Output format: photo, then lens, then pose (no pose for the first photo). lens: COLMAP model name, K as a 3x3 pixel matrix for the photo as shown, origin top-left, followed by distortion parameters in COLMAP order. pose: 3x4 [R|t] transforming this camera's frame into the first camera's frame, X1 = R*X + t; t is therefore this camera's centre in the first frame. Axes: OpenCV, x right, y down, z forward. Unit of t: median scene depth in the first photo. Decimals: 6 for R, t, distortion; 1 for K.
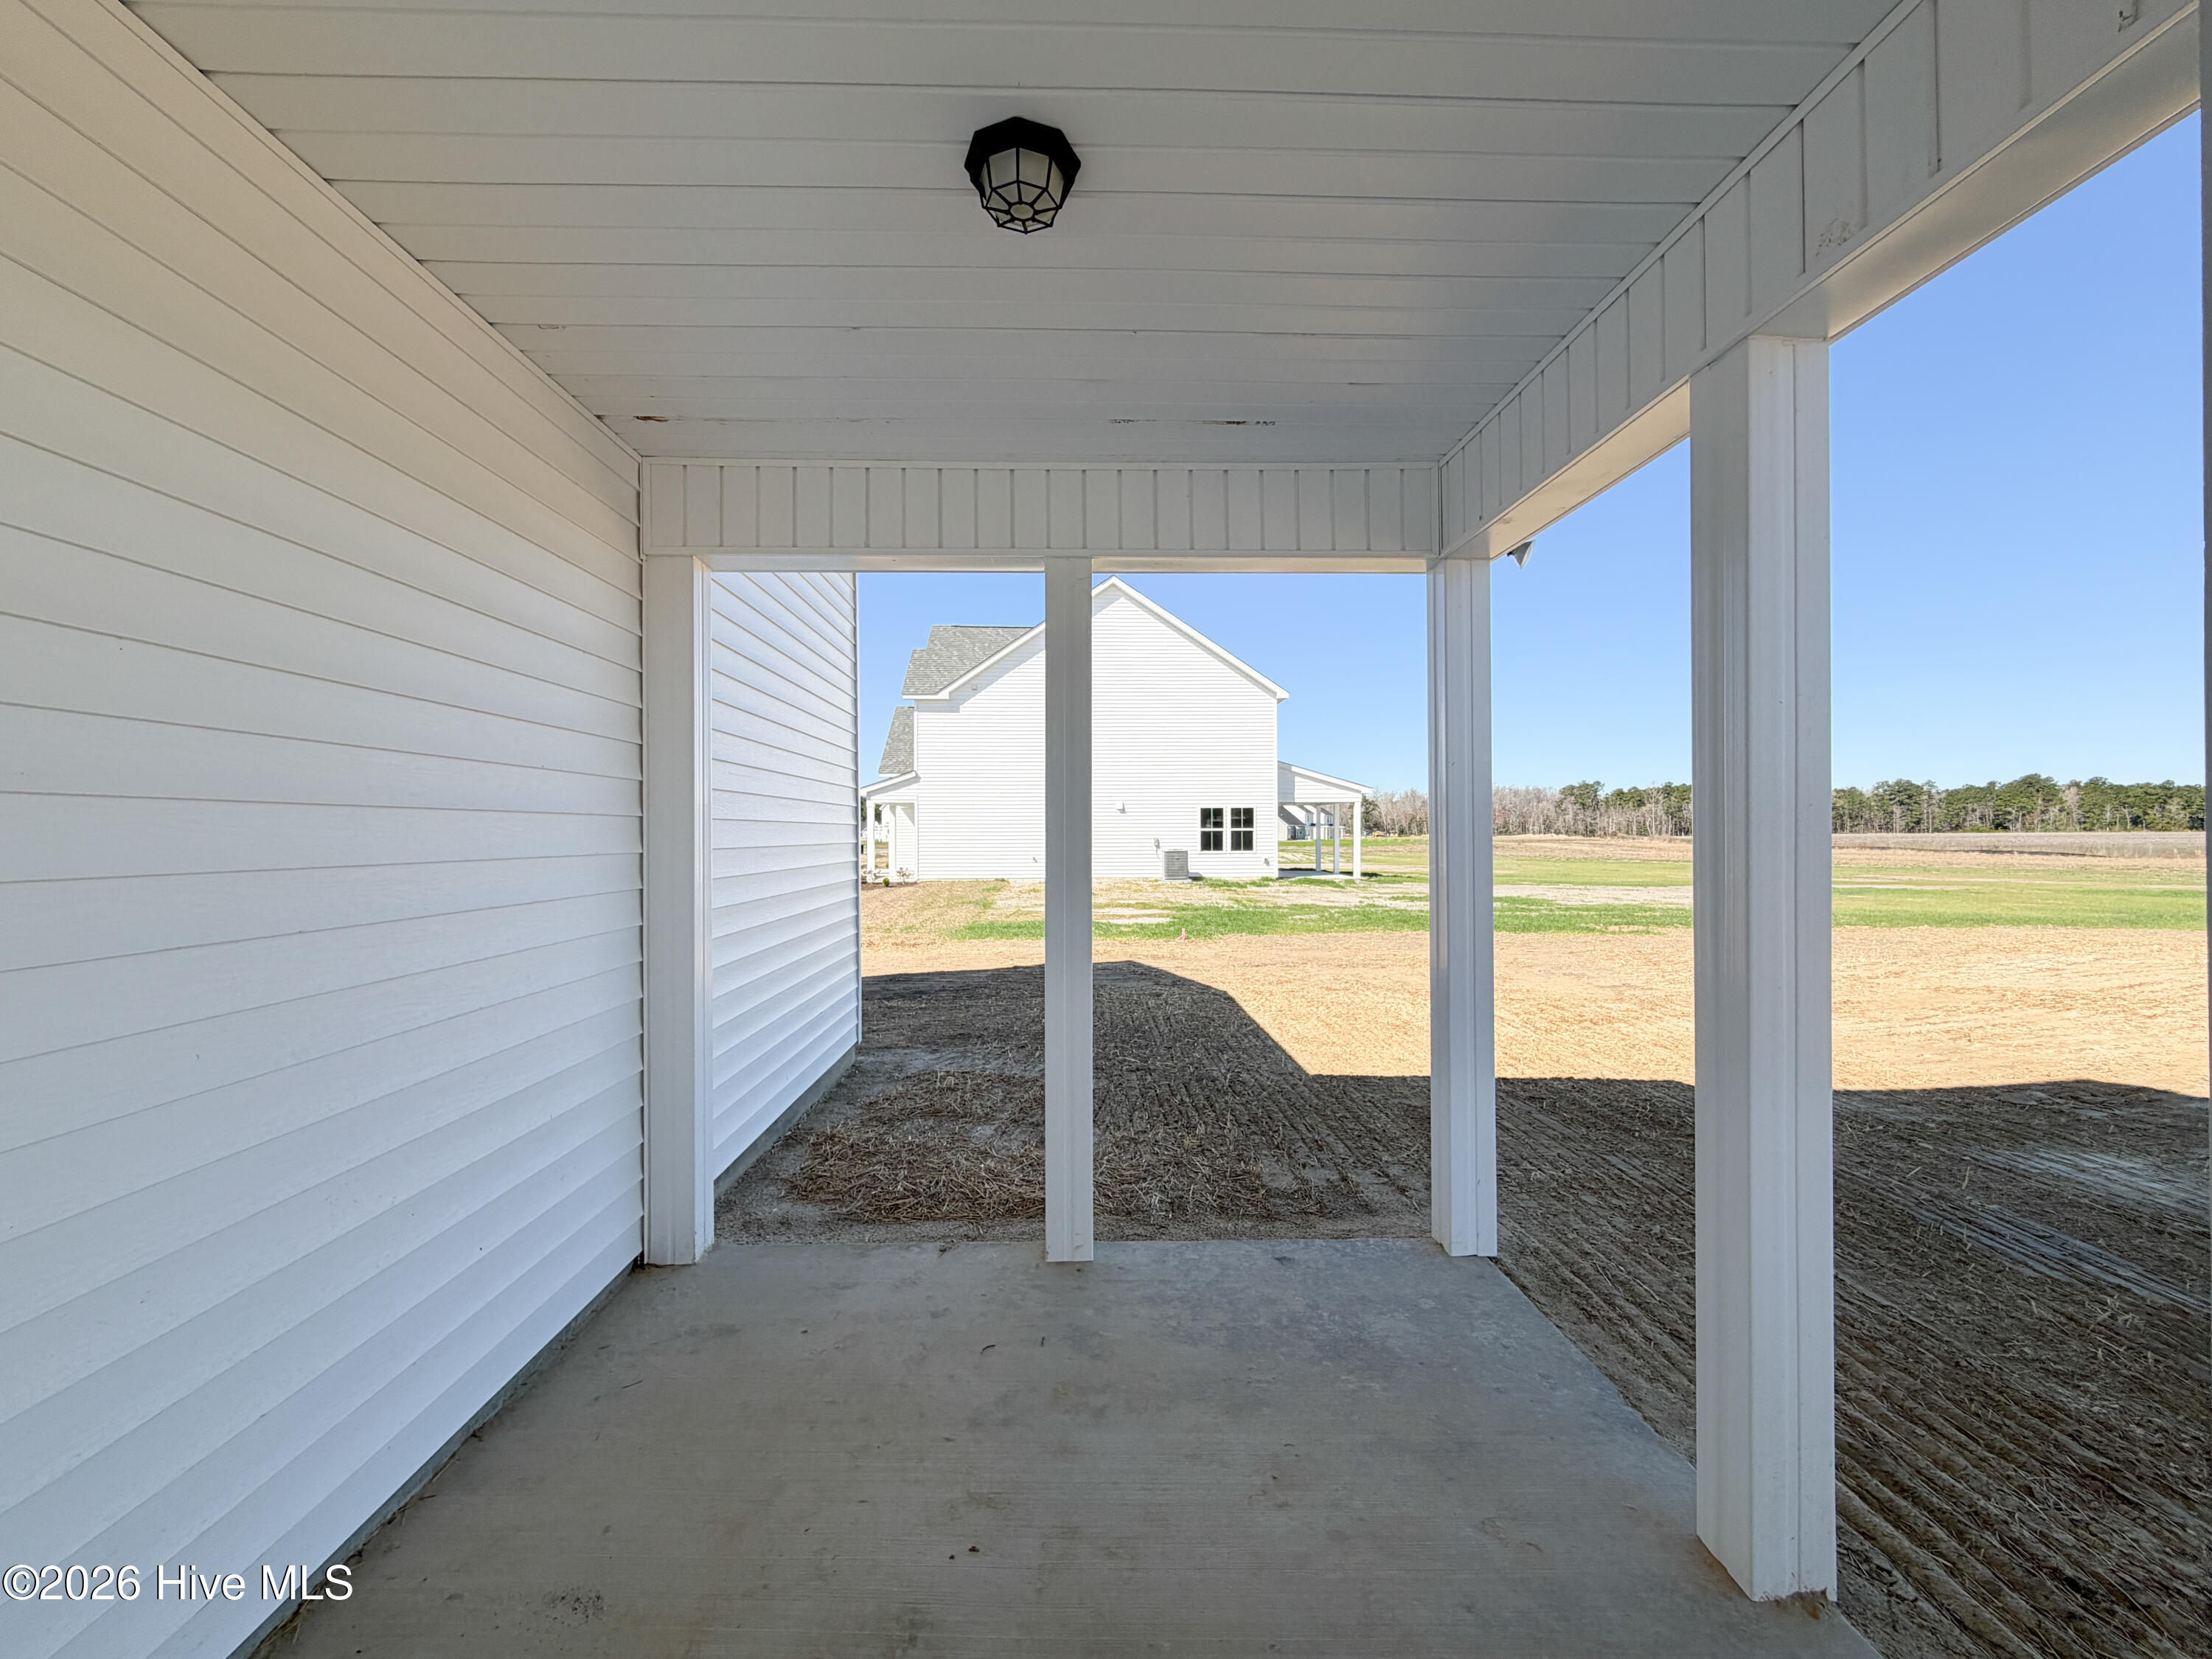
lens RADIAL K [[895.0, 0, 1100.0], [0, 895.0, 830.2], [0, 0, 1]] dist [0.002094, -0.000564]
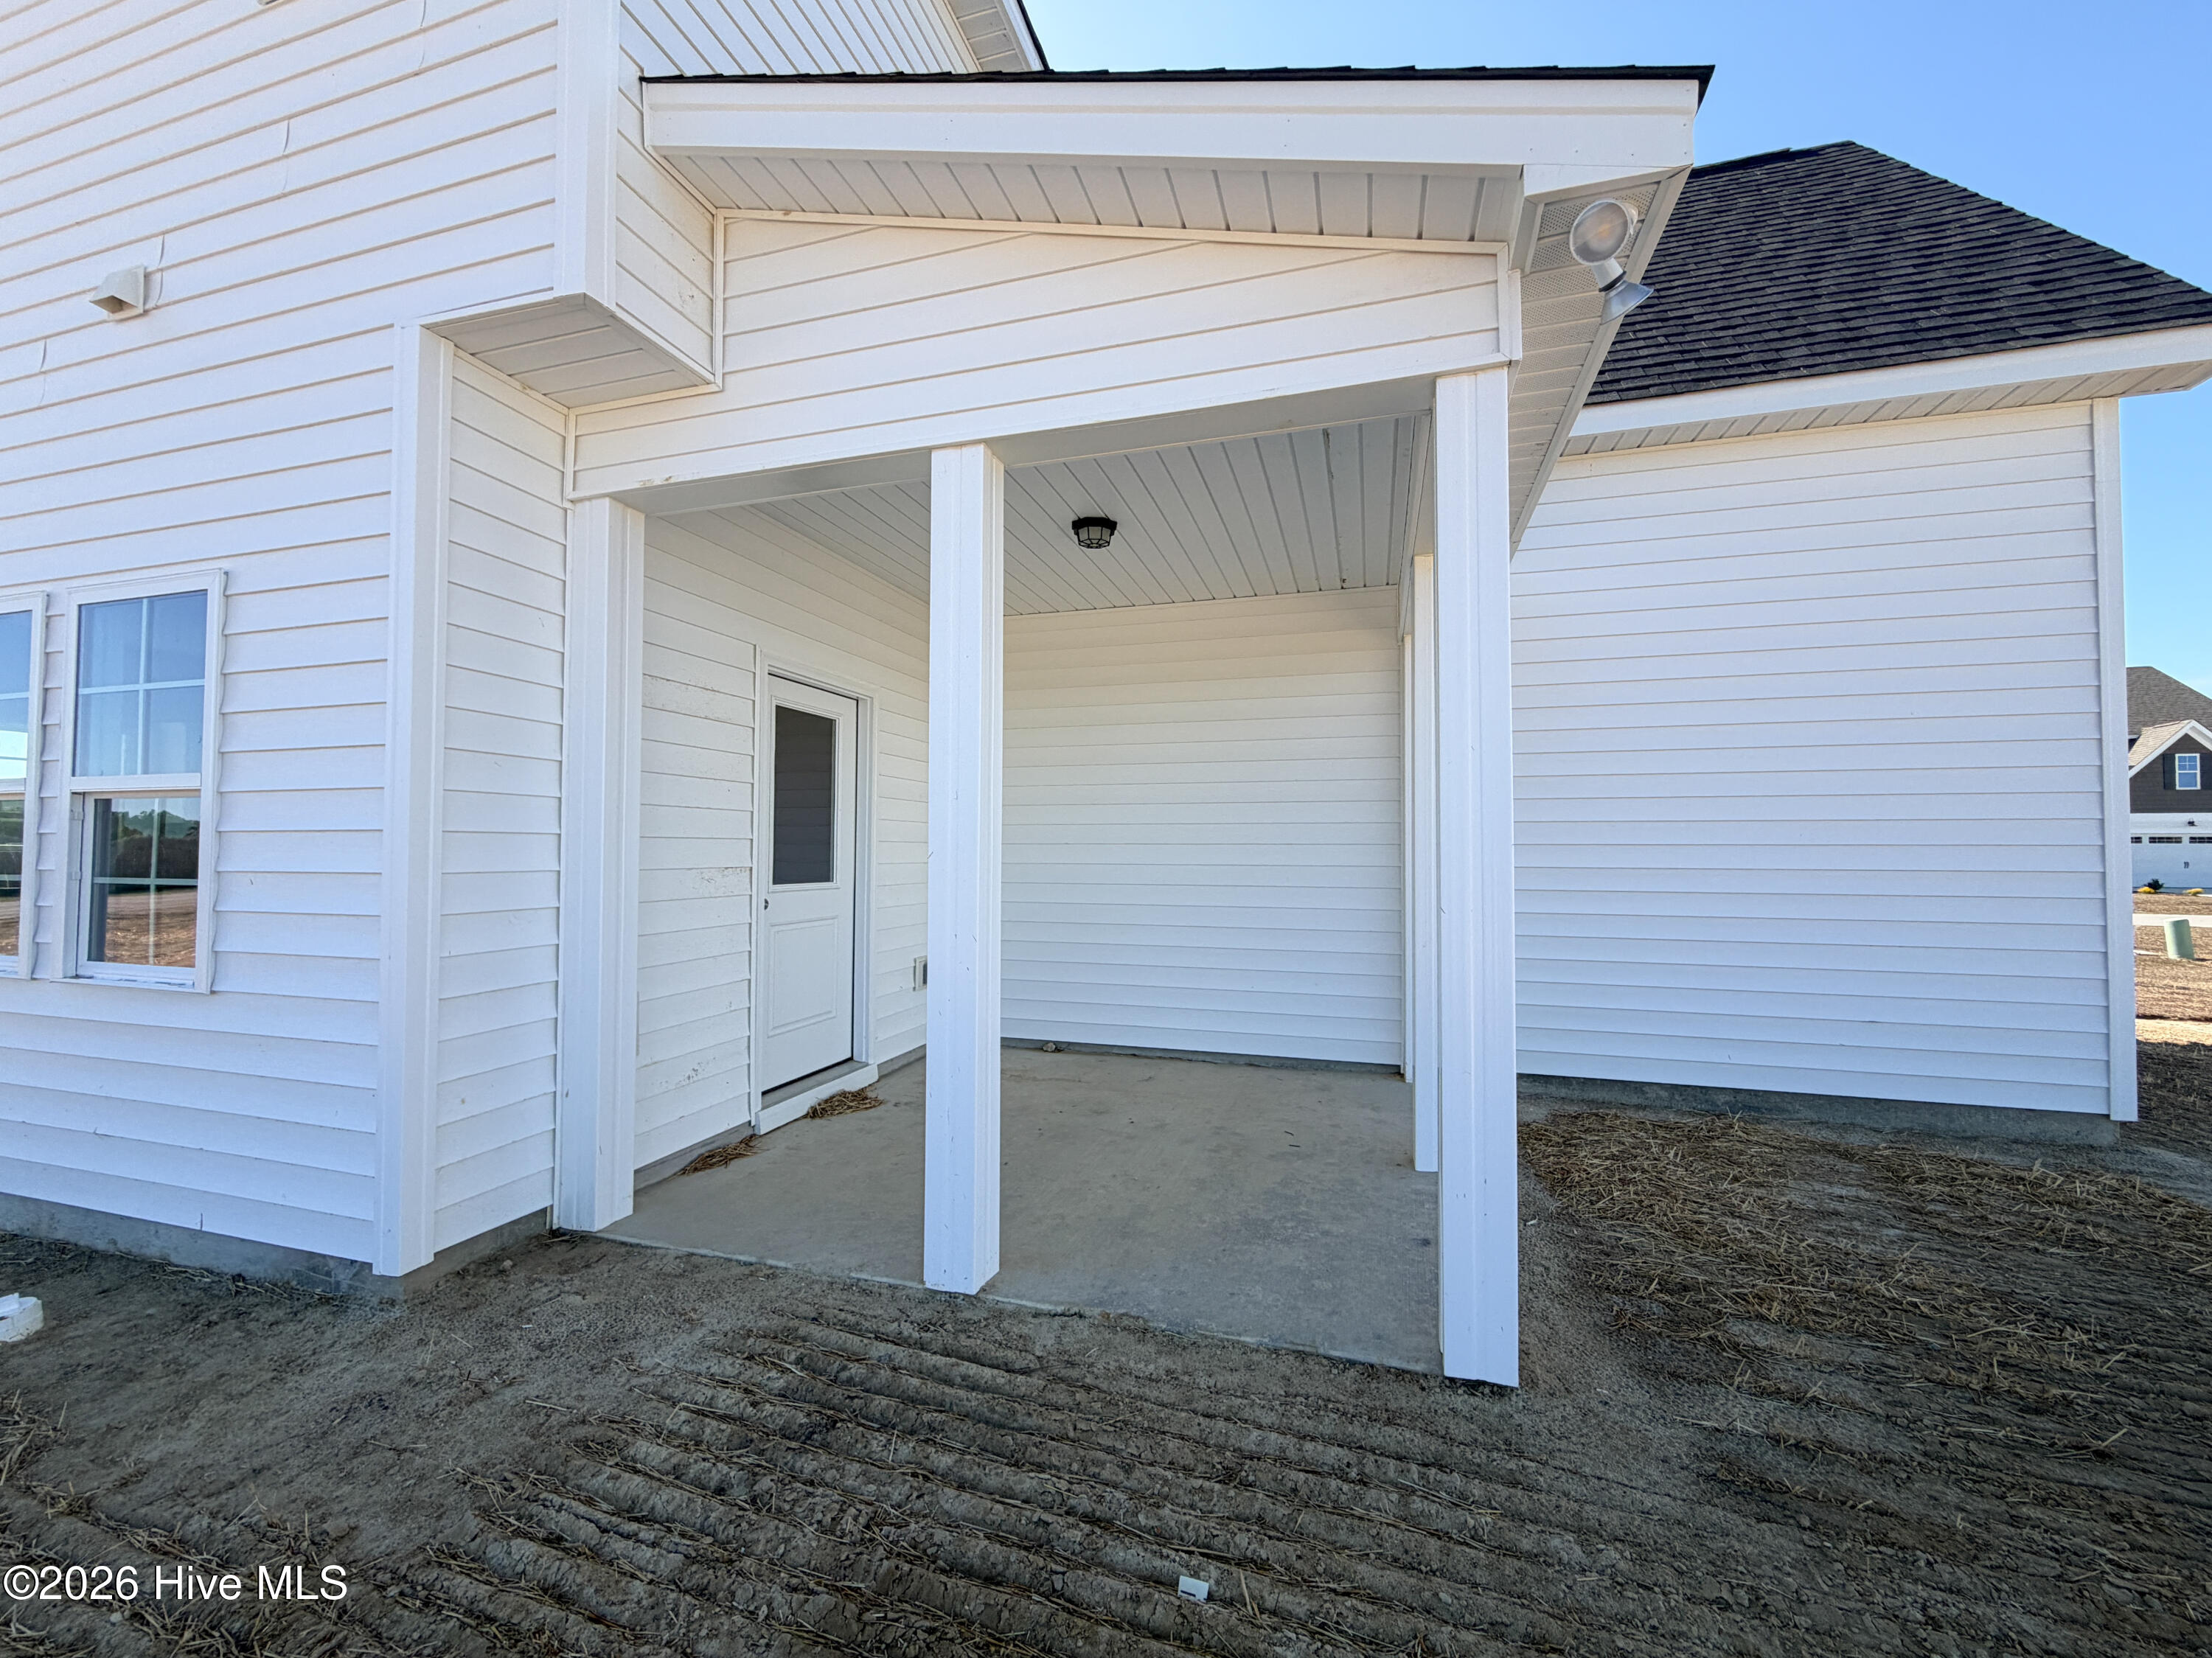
lens RADIAL K [[895.0, 0, 1100.0], [0, 895.0, 829.7], [0, 0, 1]] dist [0.002094, -0.000564]
pose [[-0.325141, -0.019187, -0.945471, 1.417250], [0.000672, 0.999789, -0.020520, 0.080940], [0.945665, -0.007307, -0.325059, 1.161011]]
